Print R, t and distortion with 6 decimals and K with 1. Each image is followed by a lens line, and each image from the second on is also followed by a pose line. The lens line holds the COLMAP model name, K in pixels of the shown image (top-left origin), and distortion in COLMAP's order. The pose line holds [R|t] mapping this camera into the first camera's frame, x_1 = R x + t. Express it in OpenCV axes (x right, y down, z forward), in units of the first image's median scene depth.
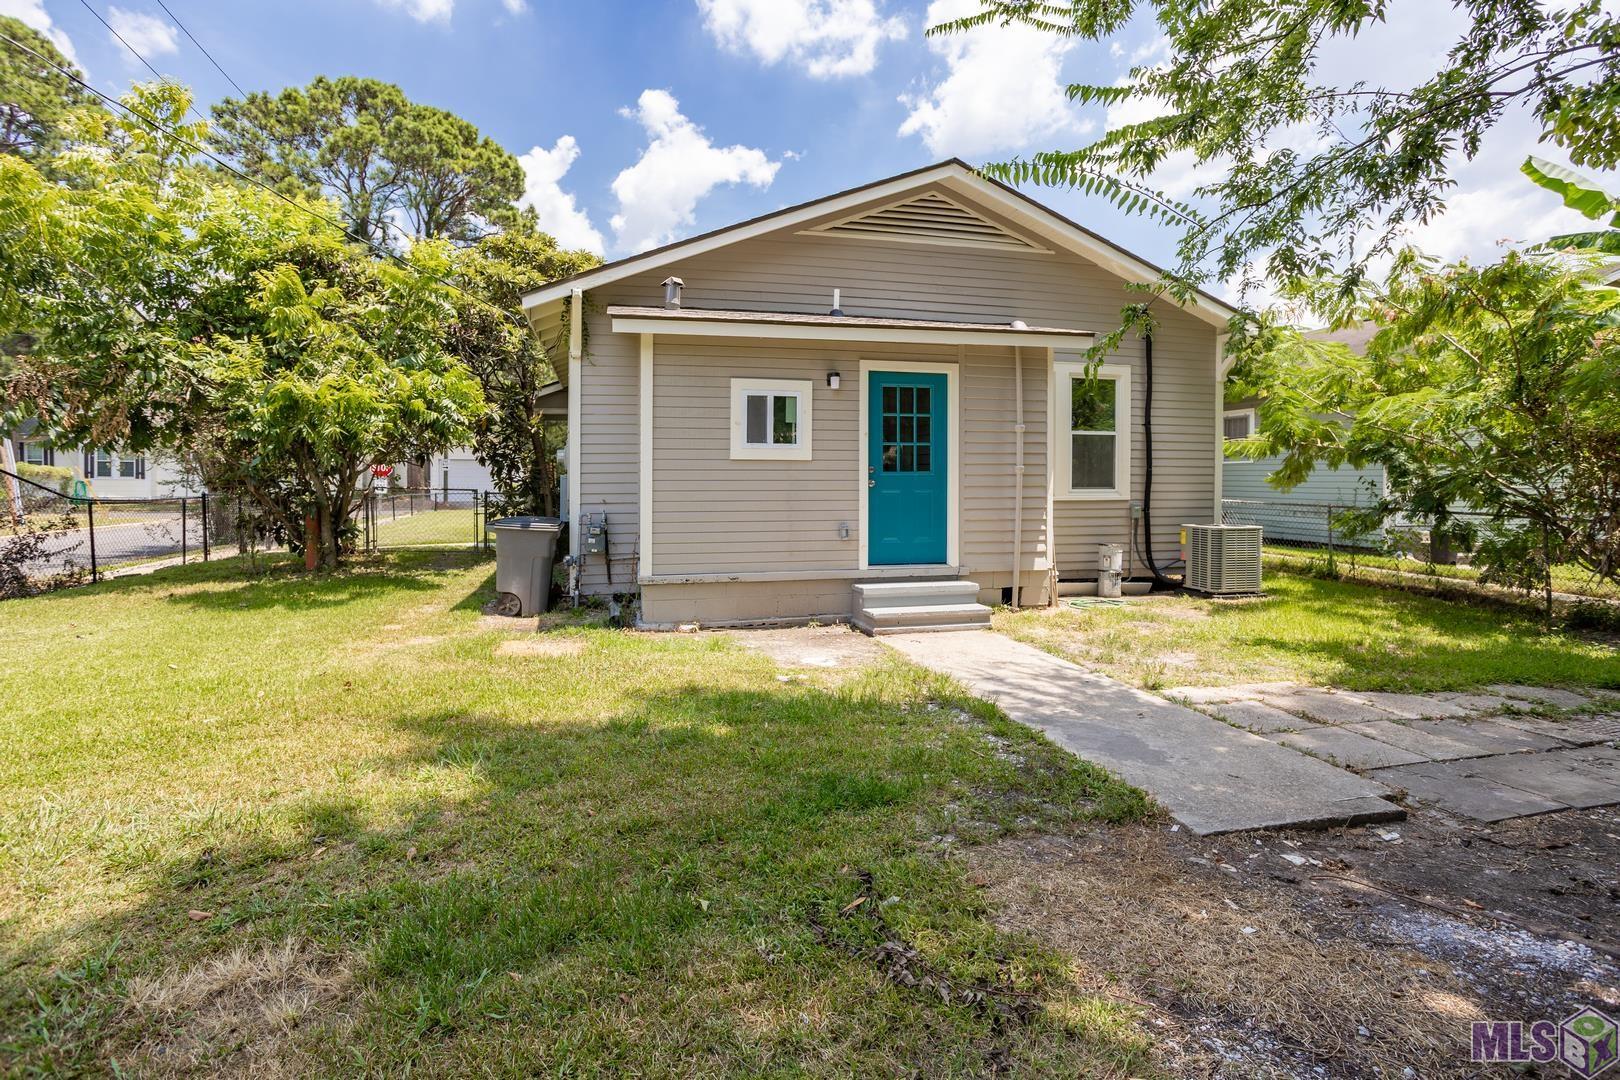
lens RADIAL K [[802.6, 0, 807.0], [0, 802.6, 481.7], [0, 0, 1]] dist [-0.043355, 0.000025]
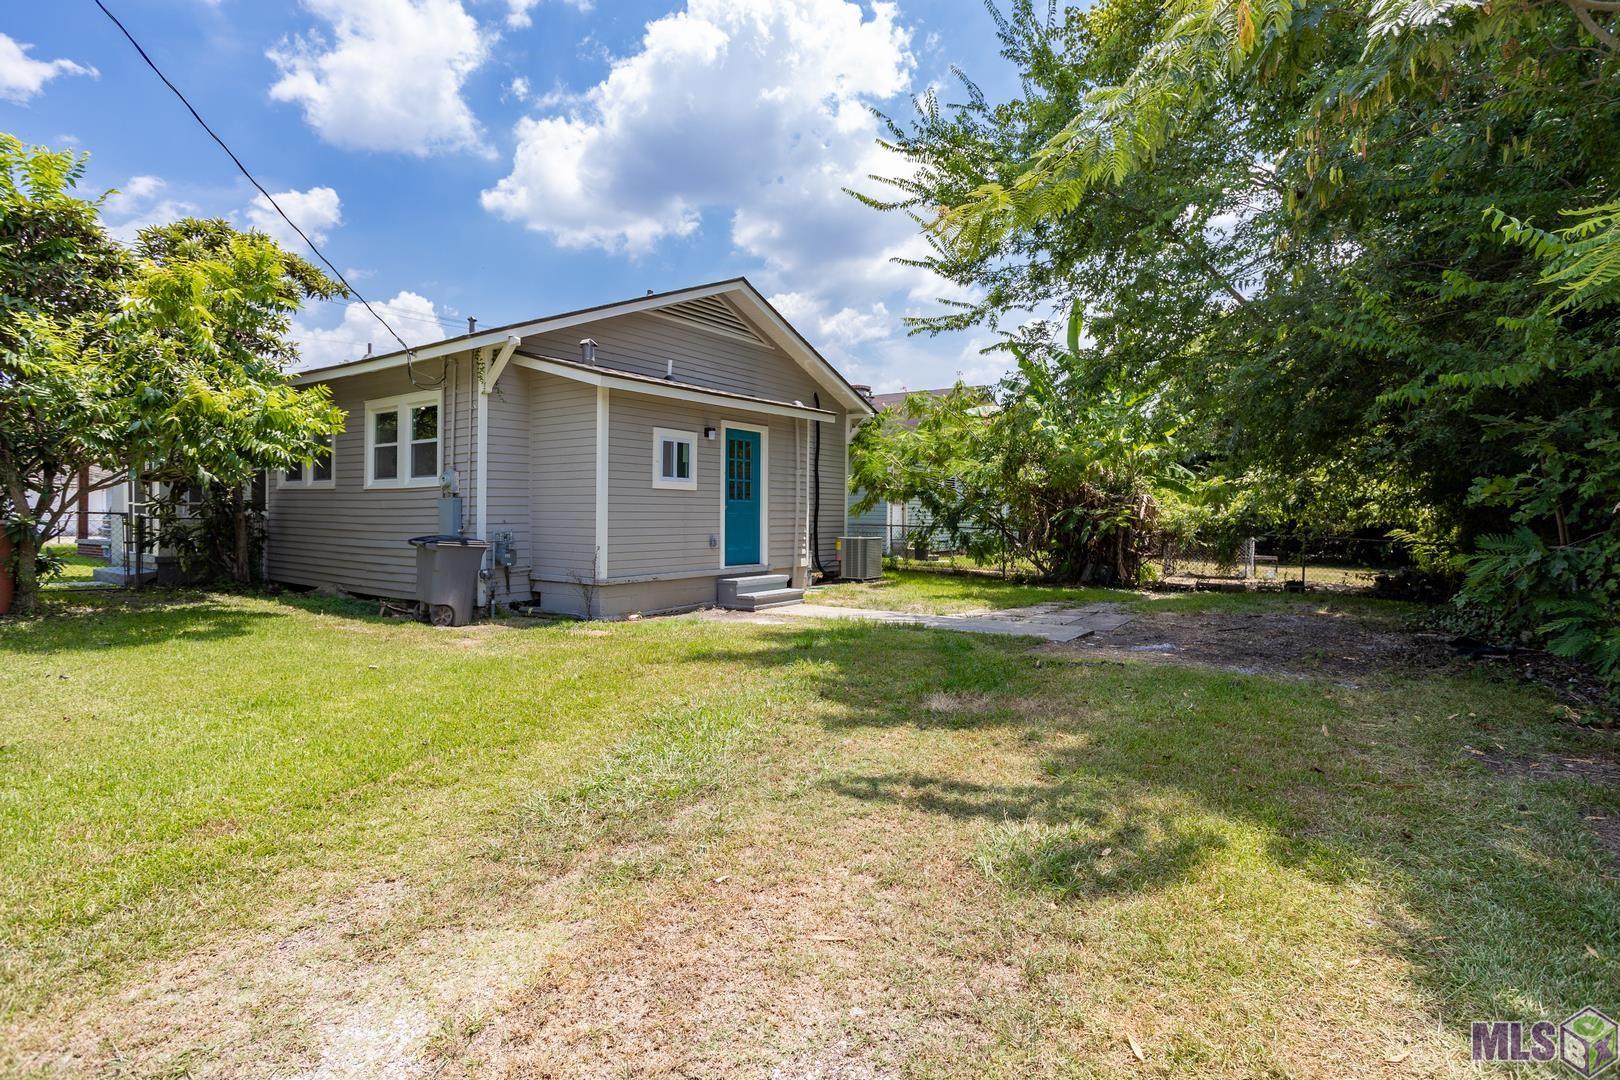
lens RADIAL K [[771.0, 0, 824.8], [0, 771.0, 517.3], [0, 0, 1]] dist [-0.036735, 0.024032]
pose [[0.751599, 0.001565, 0.659618, -0.678305], [-0.005711, 0.999975, 0.004136, 0.011959], [-0.659595, -0.006875, 0.751590, -0.132195]]
